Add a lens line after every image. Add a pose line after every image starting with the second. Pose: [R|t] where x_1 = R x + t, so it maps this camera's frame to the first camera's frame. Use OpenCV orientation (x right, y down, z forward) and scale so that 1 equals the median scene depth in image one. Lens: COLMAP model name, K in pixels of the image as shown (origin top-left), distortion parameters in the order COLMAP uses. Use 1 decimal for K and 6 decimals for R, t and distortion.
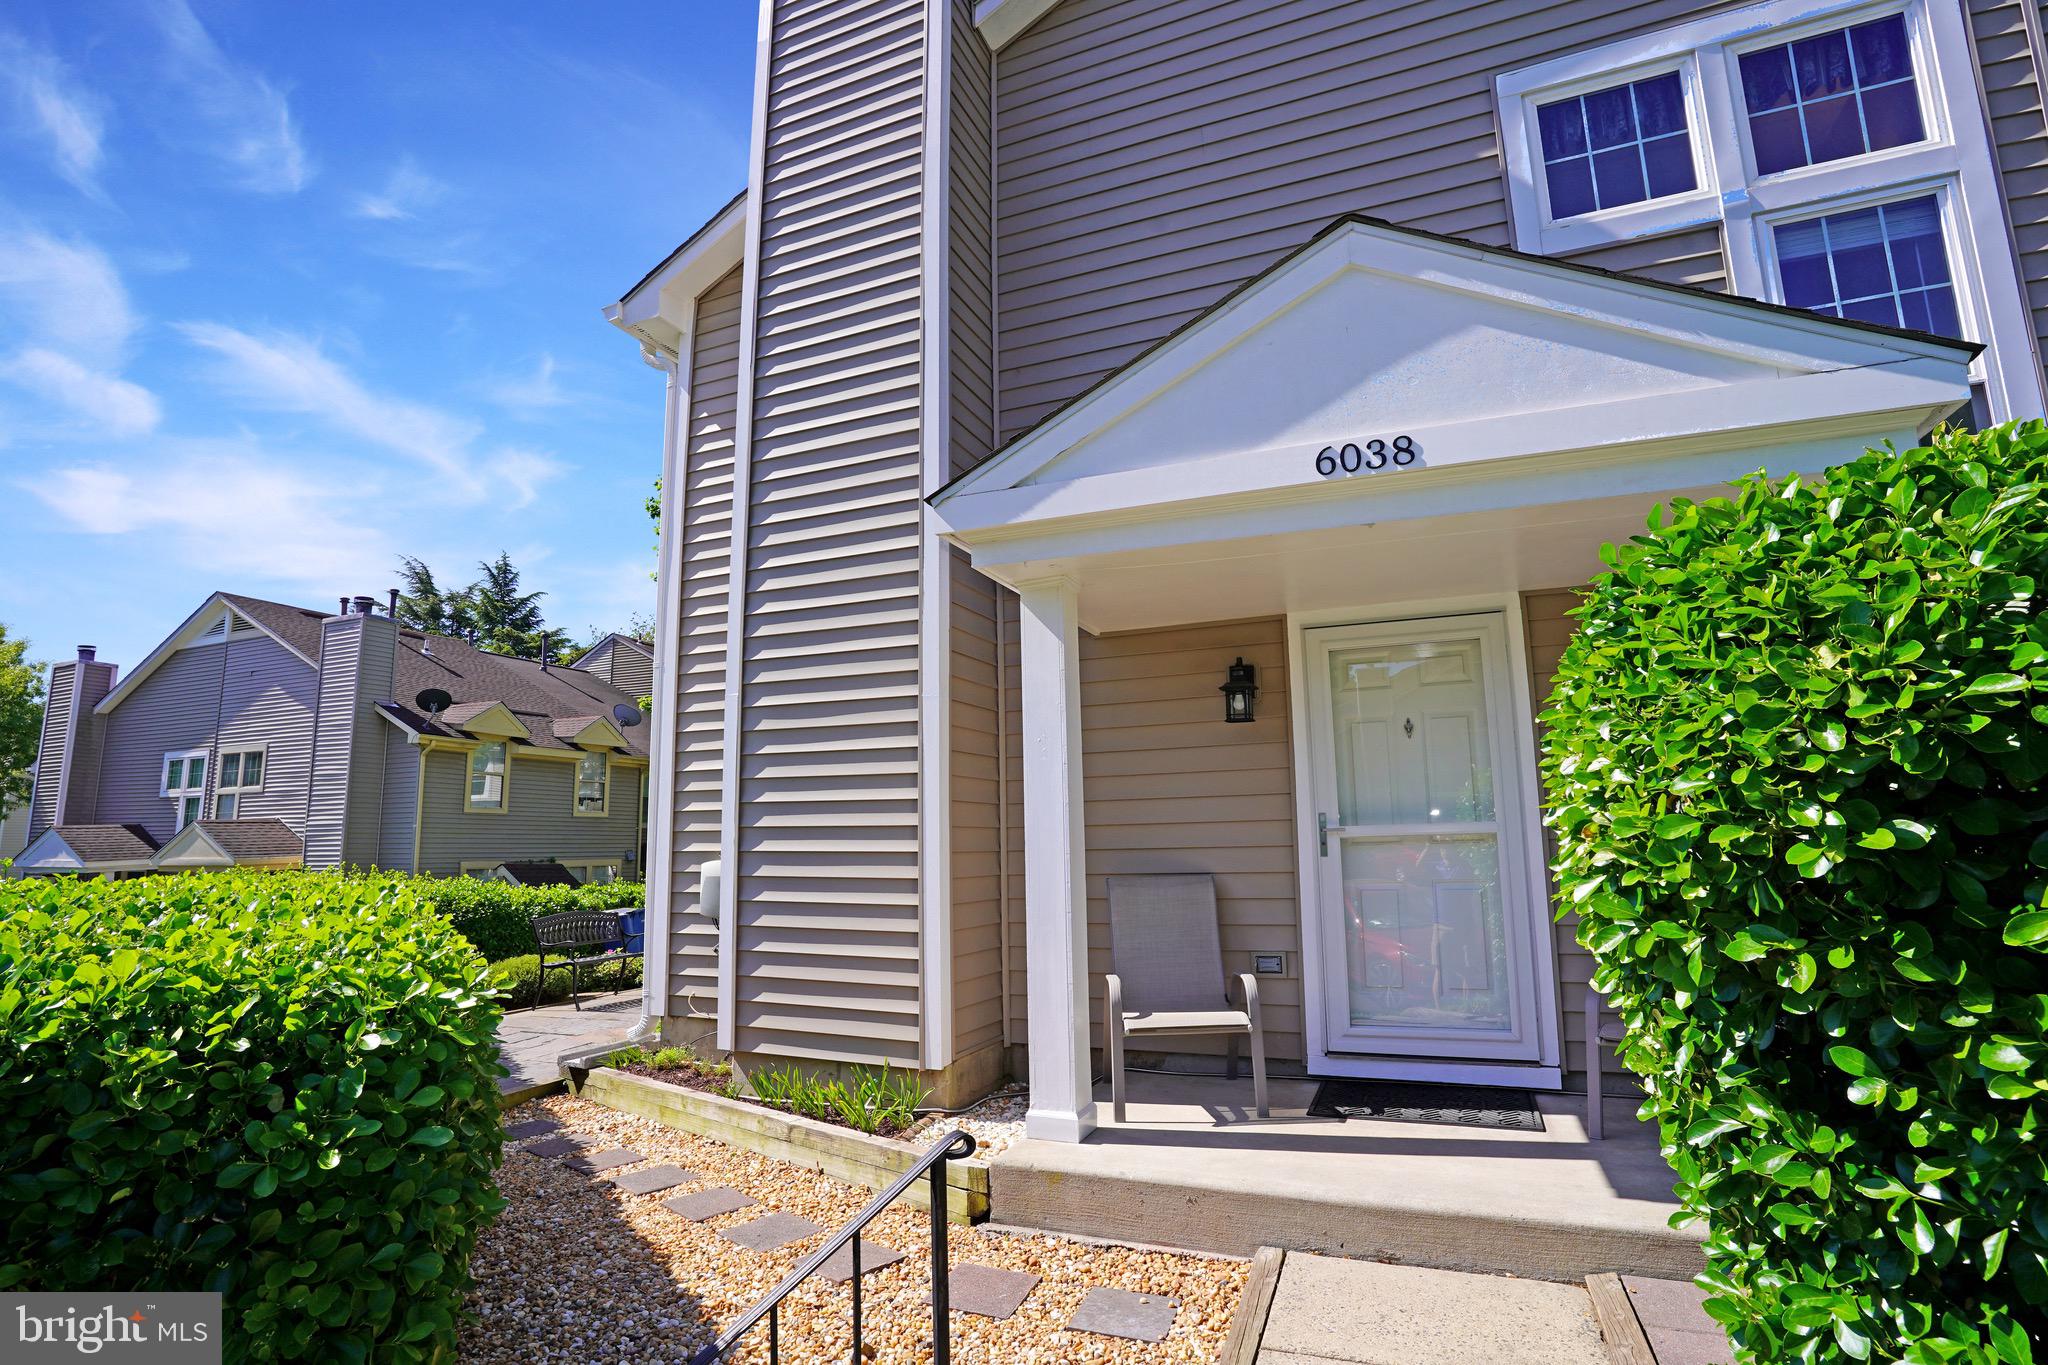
lens RADIAL K [[1007.3, 0, 1027.7], [0, 1007.3, 680.3], [0, 0, 1]] dist [-0.081314, 0.038945]
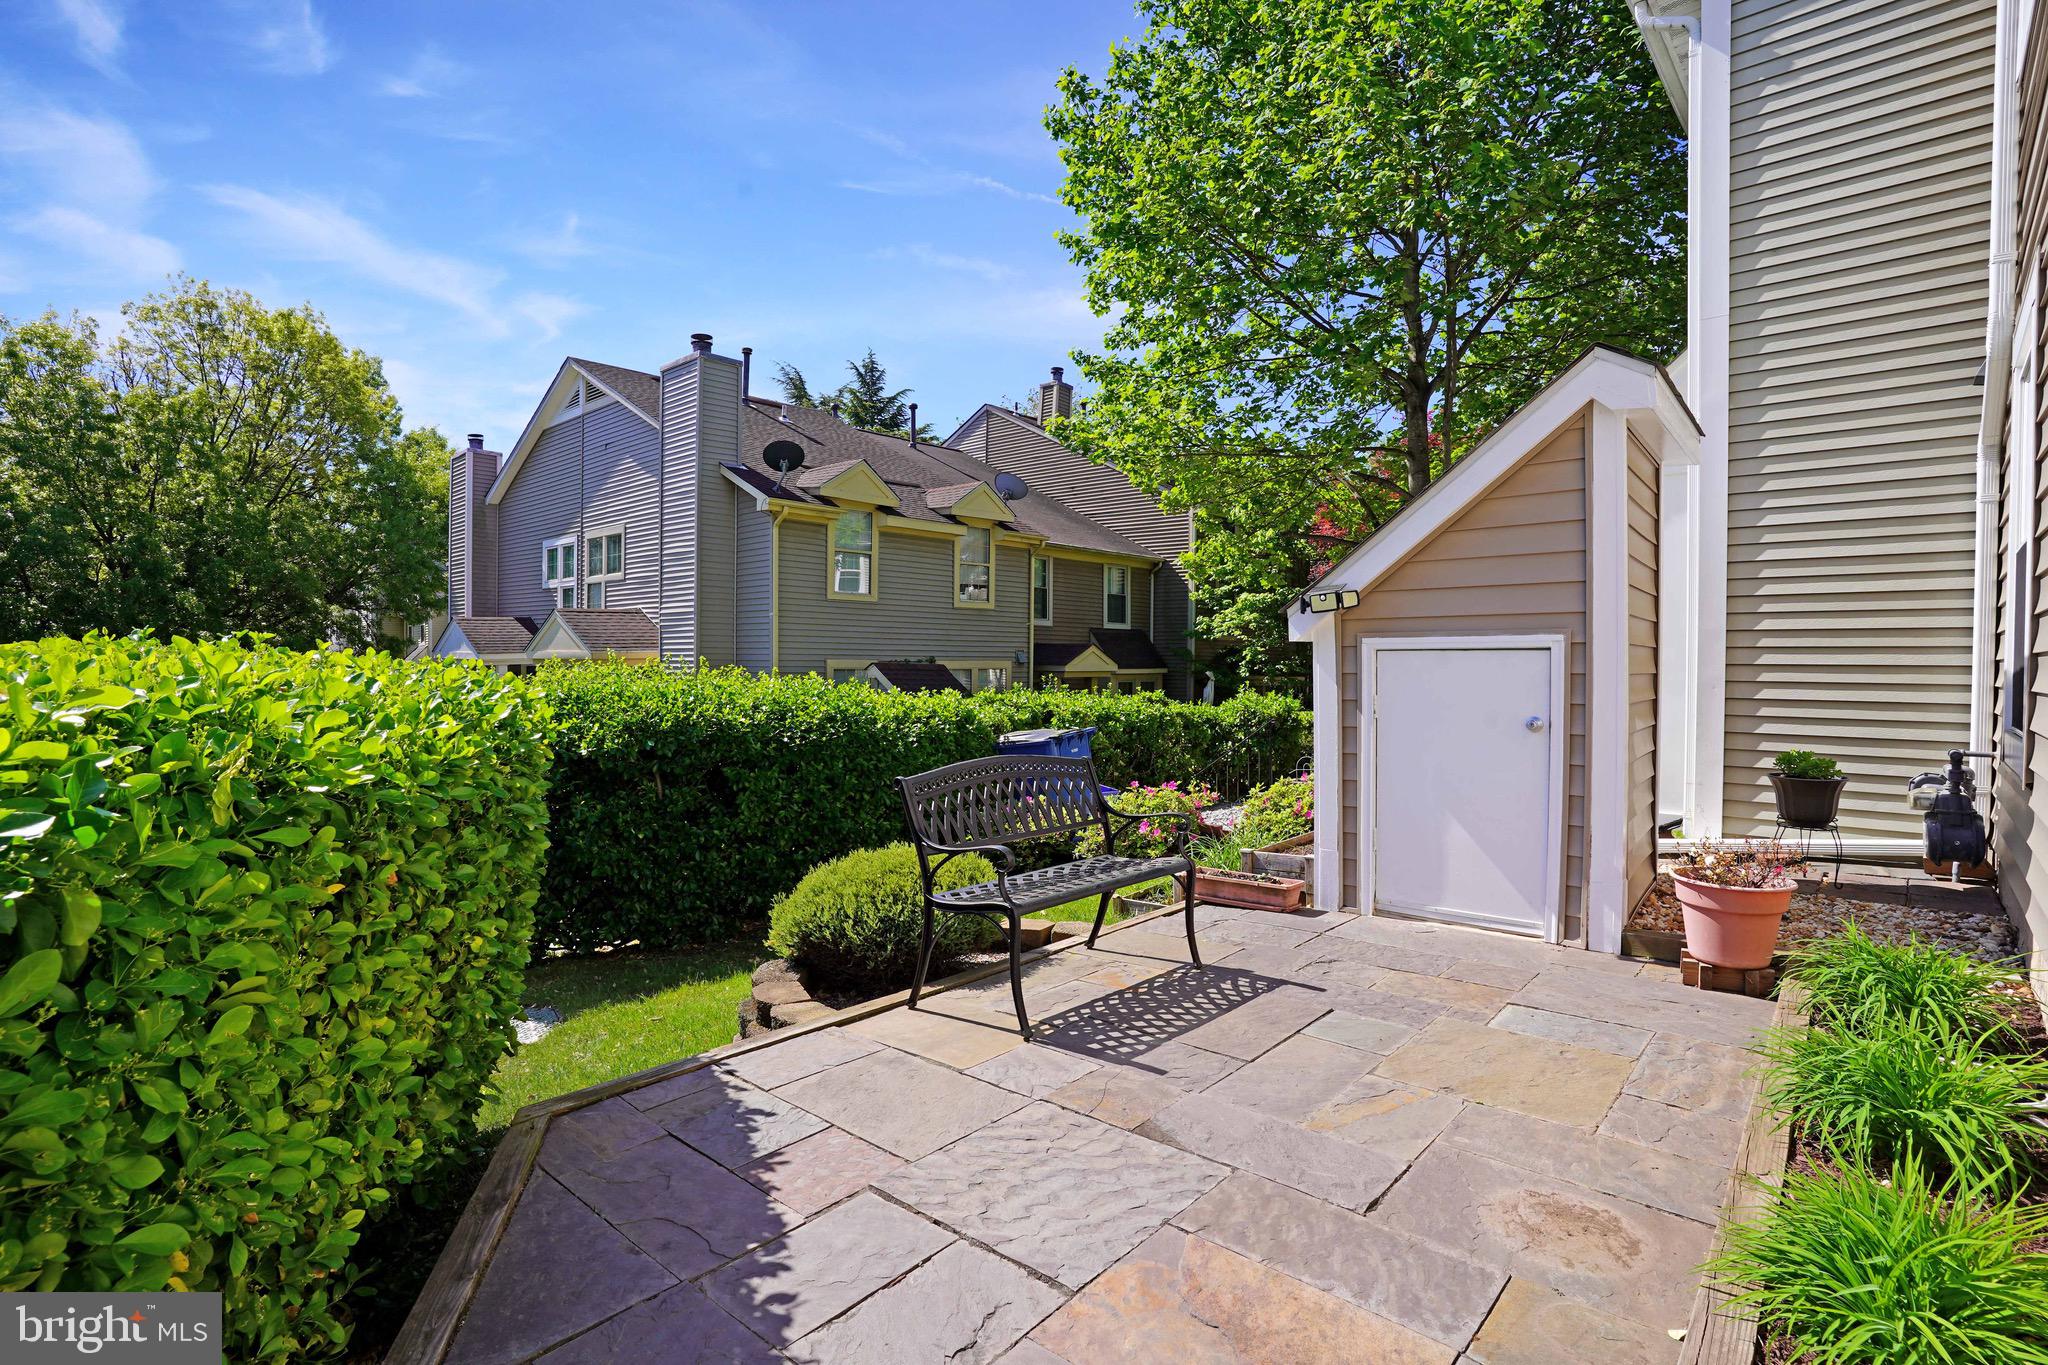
lens RADIAL K [[1007.3, 0, 1027.7], [0, 1007.3, 680.3], [0, 0, 1]] dist [-0.081314, 0.038945]
pose [[0.940706, 0.032250, -0.337686, -0.139060], [0.029960, 0.983682, 0.177405, 0.058744], [0.337897, -0.177003, 0.924389, 0.283473]]
